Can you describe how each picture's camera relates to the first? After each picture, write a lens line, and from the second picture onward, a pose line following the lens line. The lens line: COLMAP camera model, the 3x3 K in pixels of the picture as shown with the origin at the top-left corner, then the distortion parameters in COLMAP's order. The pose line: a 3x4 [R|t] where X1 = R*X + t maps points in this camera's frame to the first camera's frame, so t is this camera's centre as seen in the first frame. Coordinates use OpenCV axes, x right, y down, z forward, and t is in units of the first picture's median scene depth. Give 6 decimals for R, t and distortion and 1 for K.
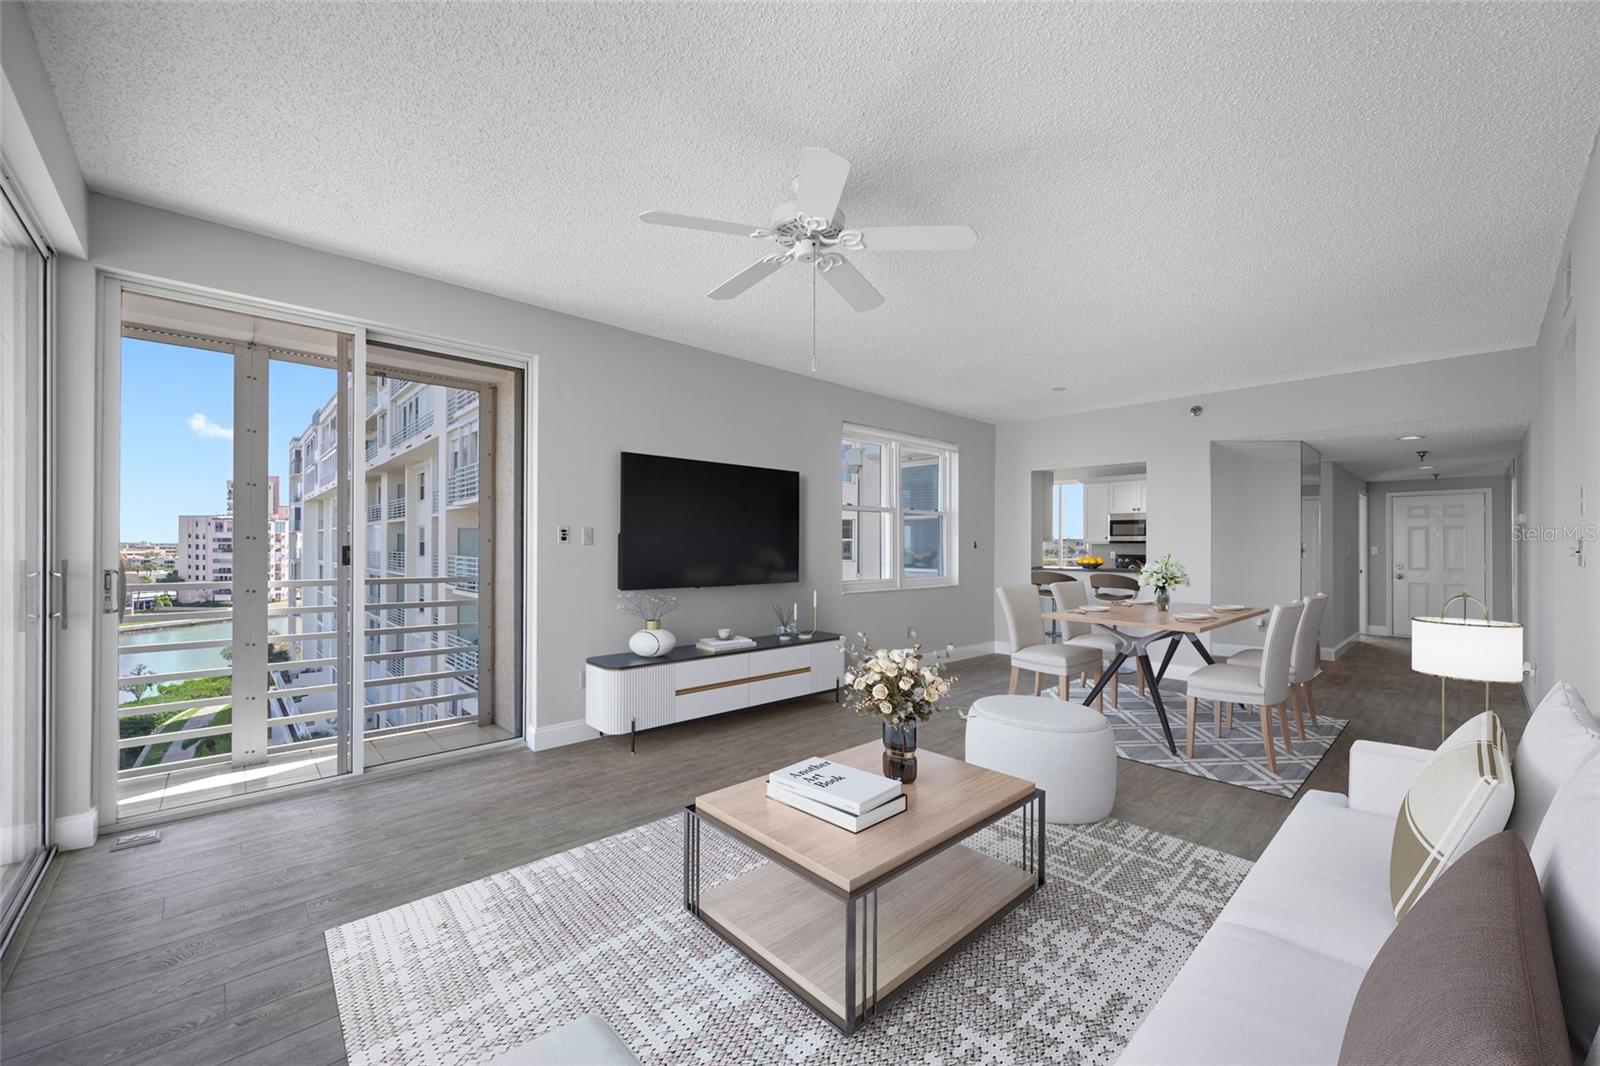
lens RADIAL K [[628.6, 0, 806.9], [0, 628.6, 533.8], [0, 0, 1]] dist [-0.002811, -0.000257]
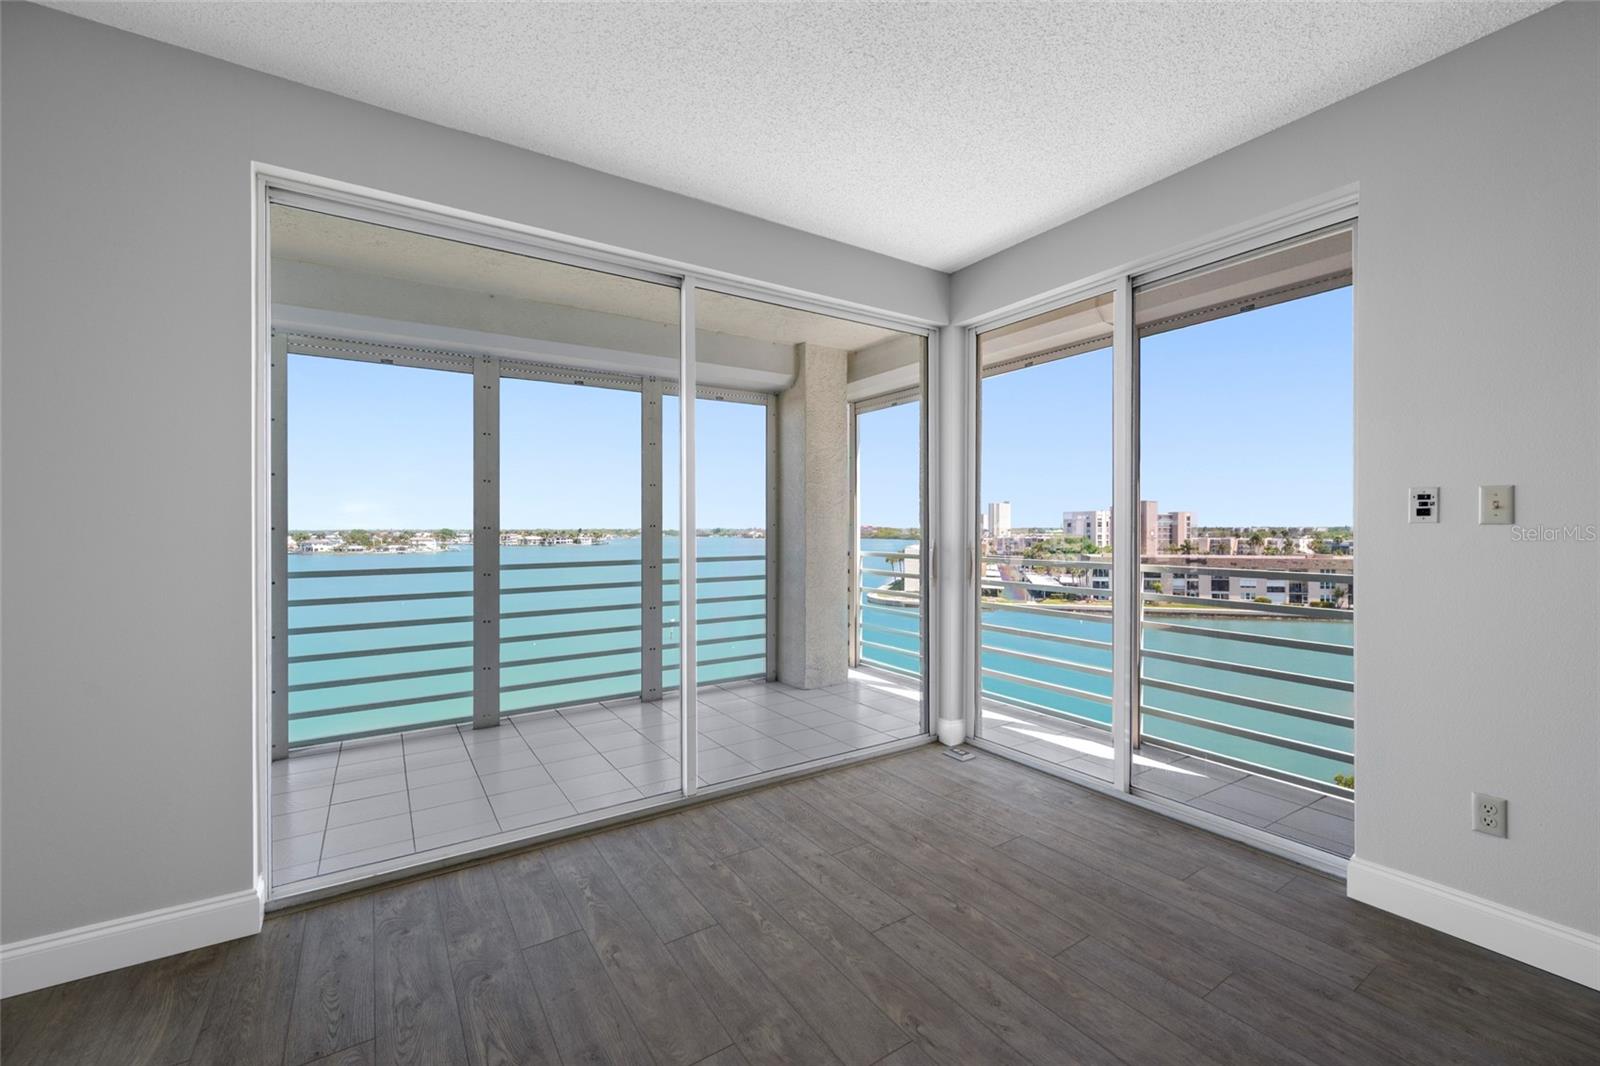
lens RADIAL K [[646.8, 0, 815.6], [0, 646.8, 535.3], [0, 0, 1]] dist [0.001516, 0.000061]
pose [[-0.145773, 0.009855, -0.989269, 0.290901], [0.012152, 0.999893, 0.008170, 0.017869], [0.989243, -0.010830, -0.145877, 0.864307]]
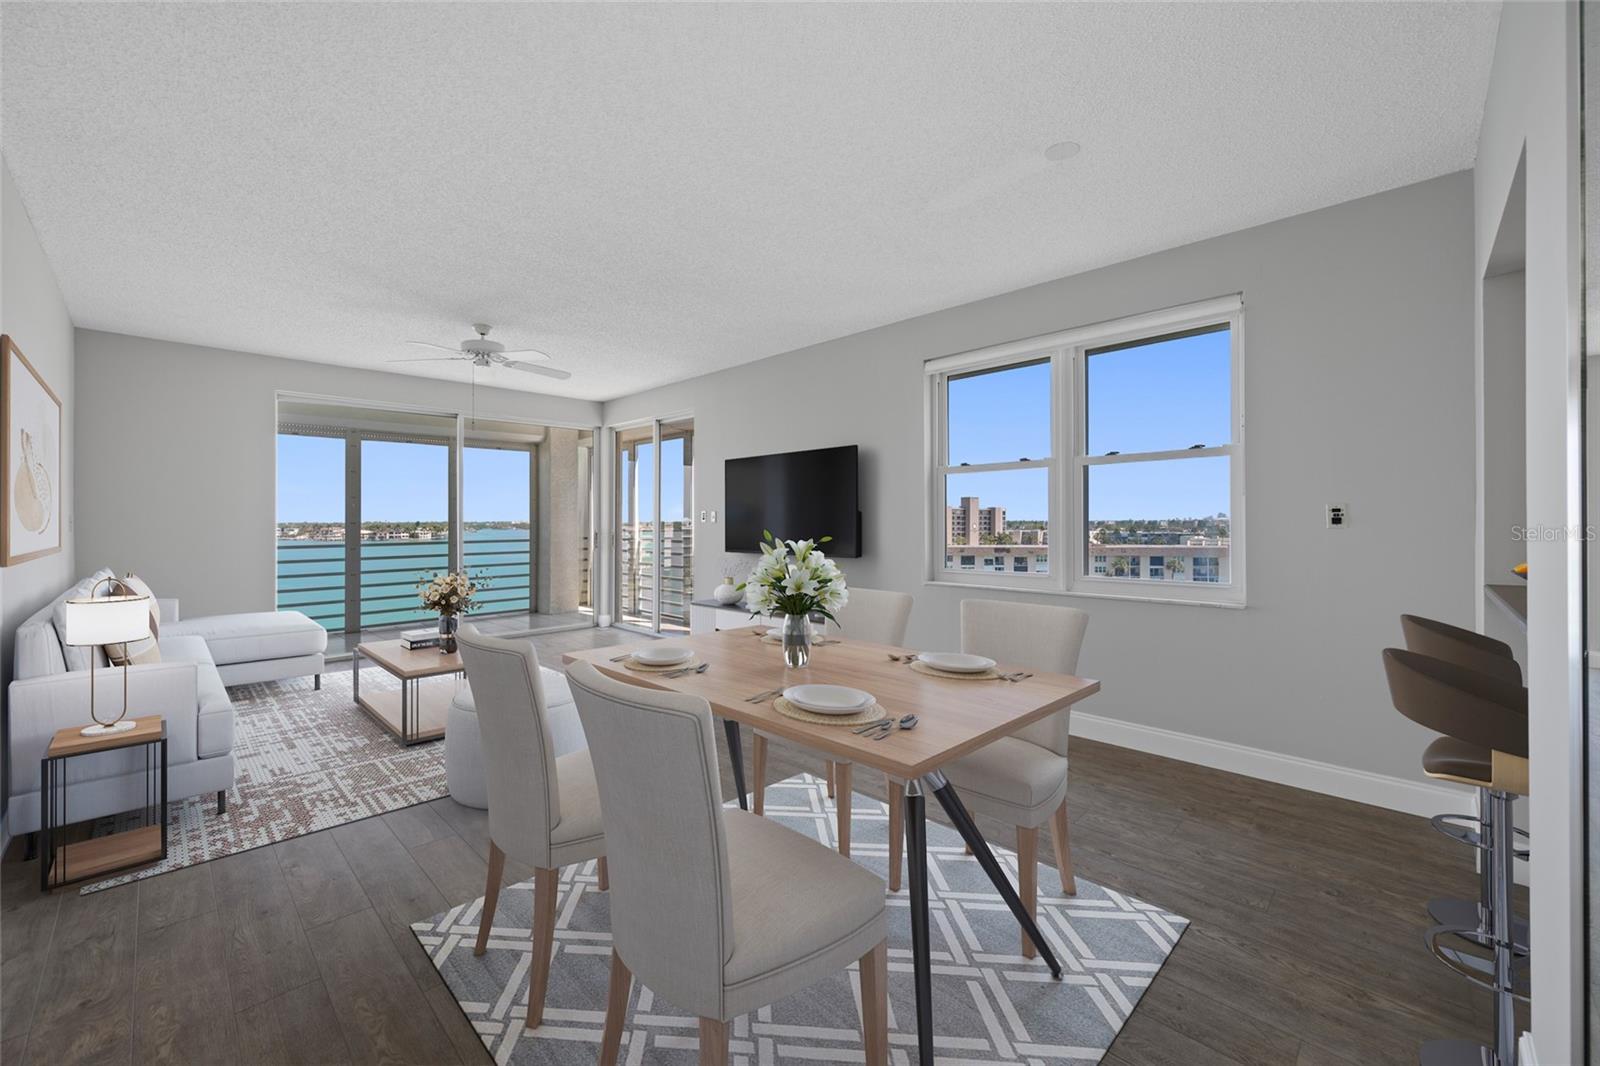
lens RADIAL K [[625.3, 0, 797.7], [0, 625.3, 526.0], [0, 0, 1]] dist [-0.002306, 0.000066]
pose [[0.050875, 0.006010, -0.998687, 1.692454], [0.012329, 0.999902, 0.006645, 0.020460], [0.998629, -0.012651, 0.050795, 1.657166]]
